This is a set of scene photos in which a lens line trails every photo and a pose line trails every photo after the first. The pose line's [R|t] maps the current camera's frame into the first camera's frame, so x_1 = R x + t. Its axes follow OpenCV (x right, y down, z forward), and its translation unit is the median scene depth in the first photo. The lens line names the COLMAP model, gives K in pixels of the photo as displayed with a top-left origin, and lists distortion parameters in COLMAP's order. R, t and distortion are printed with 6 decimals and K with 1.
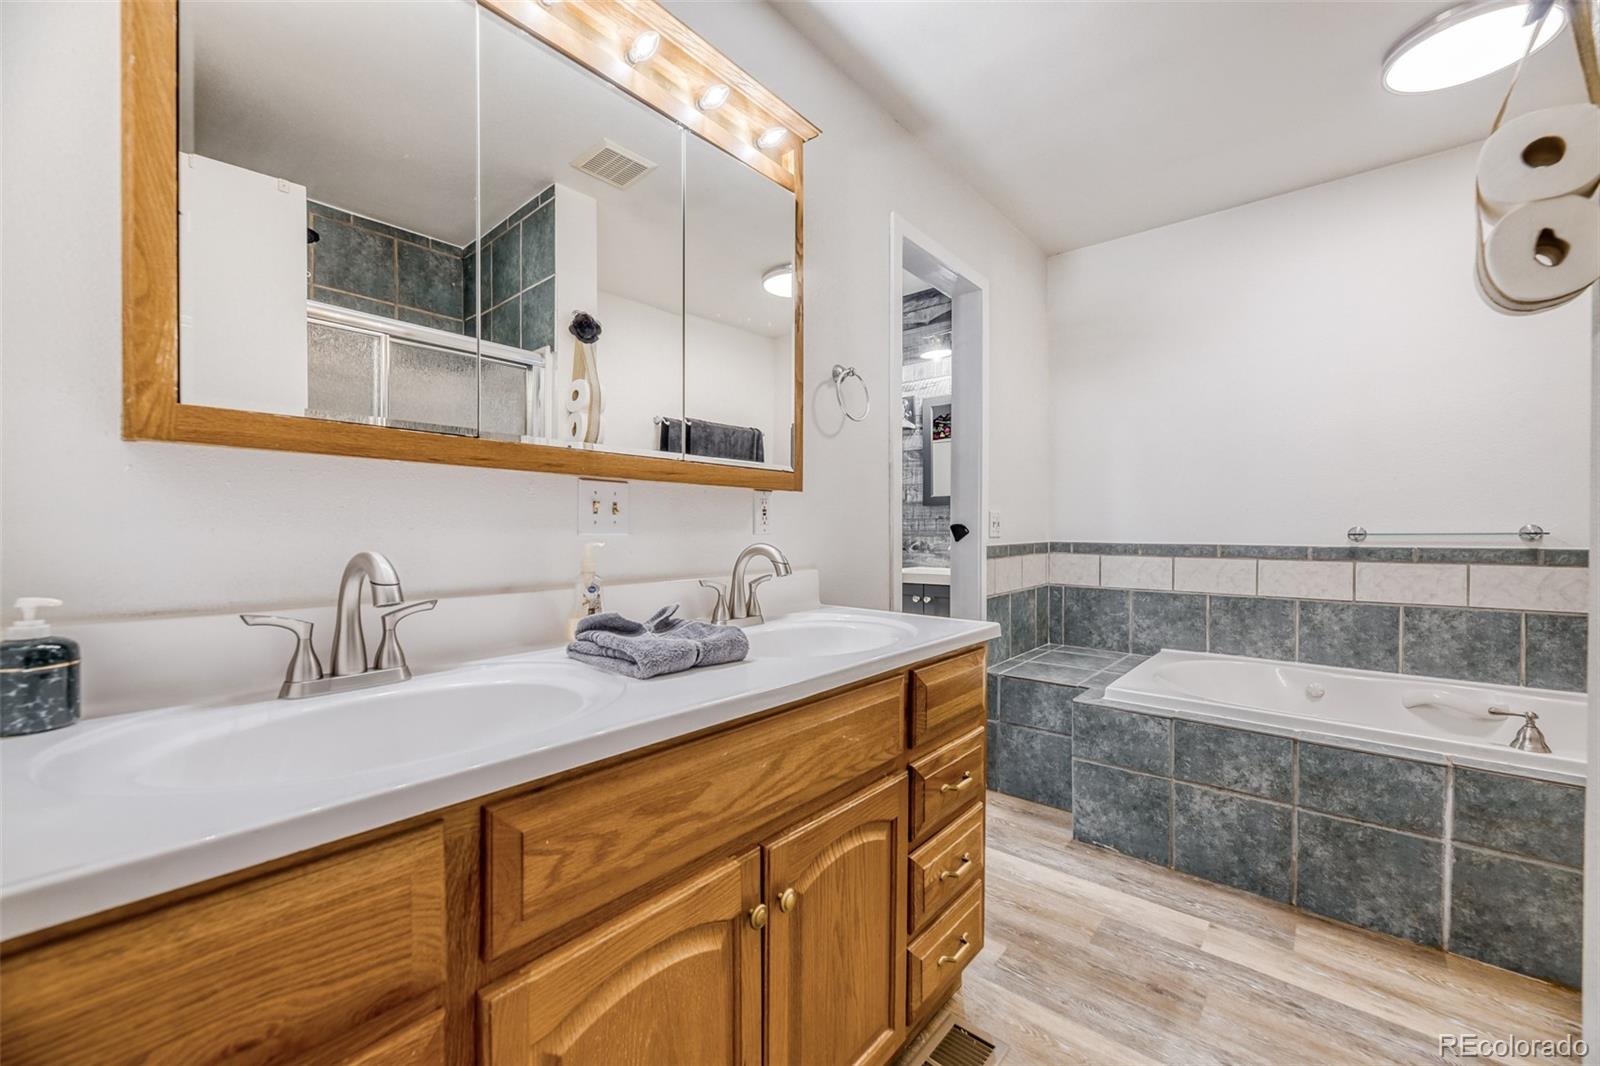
lens RADIAL K [[646.9, 0, 798.2], [0, 646.9, 528.1], [0, 0, 1]] dist [0.000167, -0.000590]
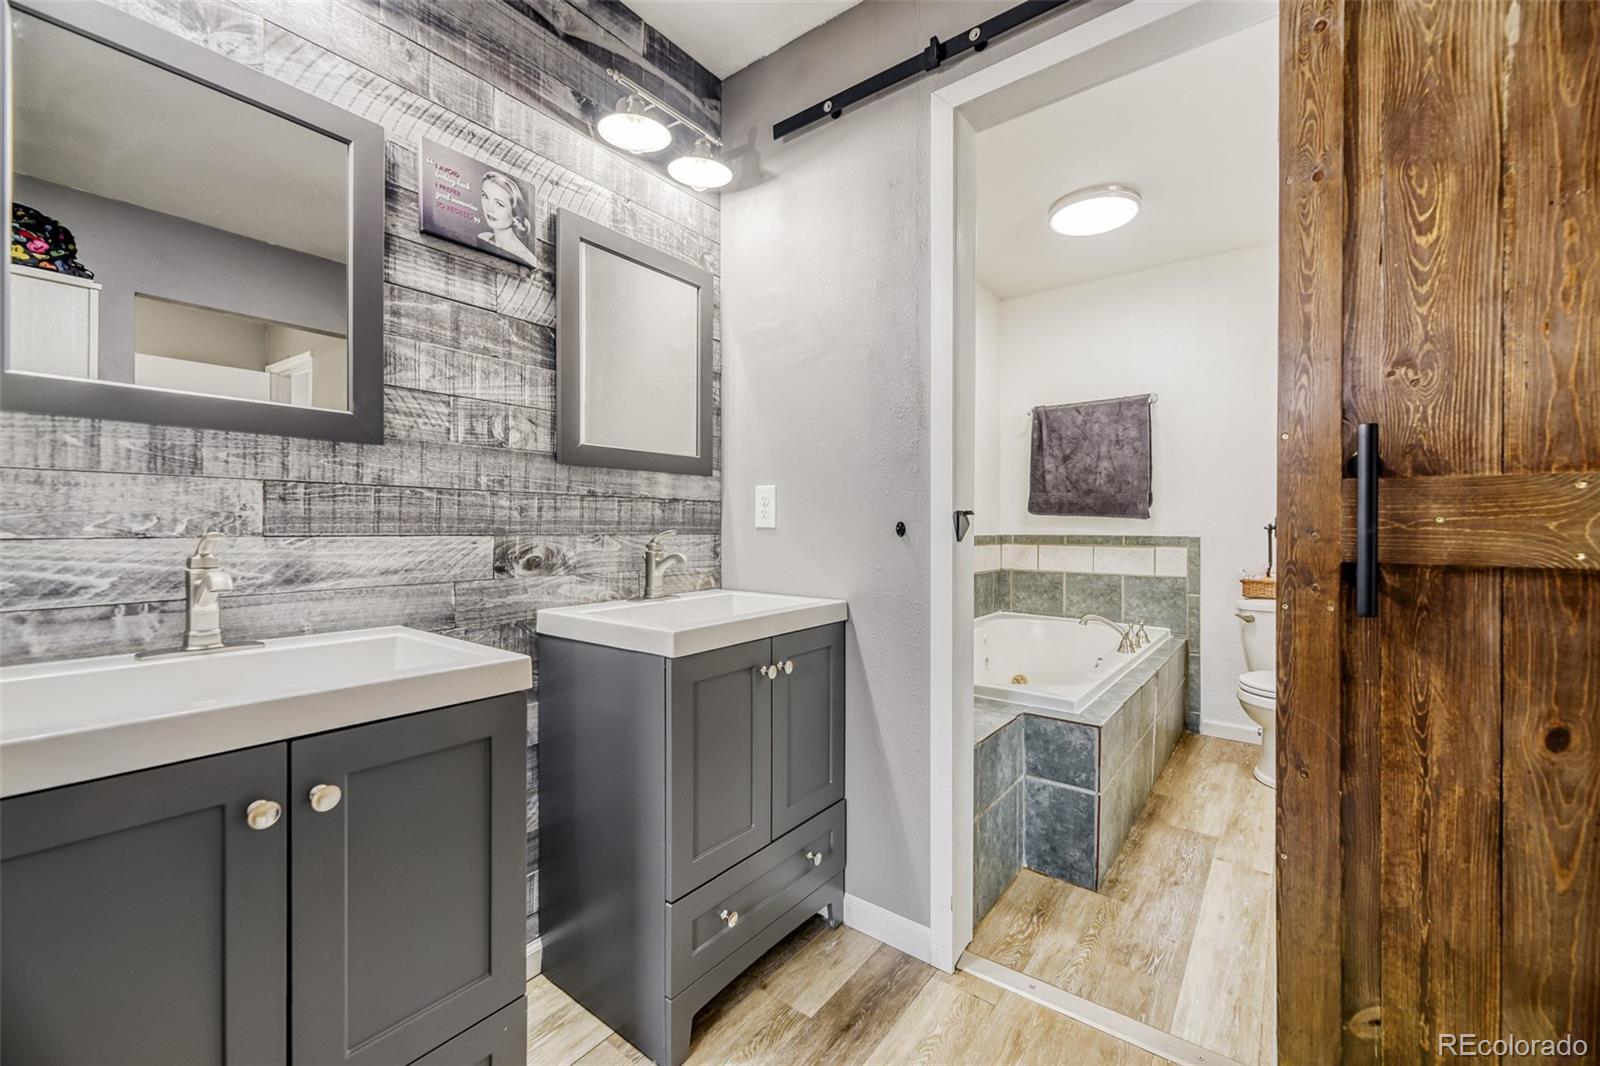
lens RADIAL K [[646.9, 0, 797.6], [0, 646.9, 532.4], [0, 0, 1]] dist [0.000167, -0.000590]
pose [[-0.033523, -0.011442, 0.999372, -0.229267], [0.006931, 0.999908, 0.011681, 0.006865], [-0.999414, 0.007318, -0.033441, 0.852568]]
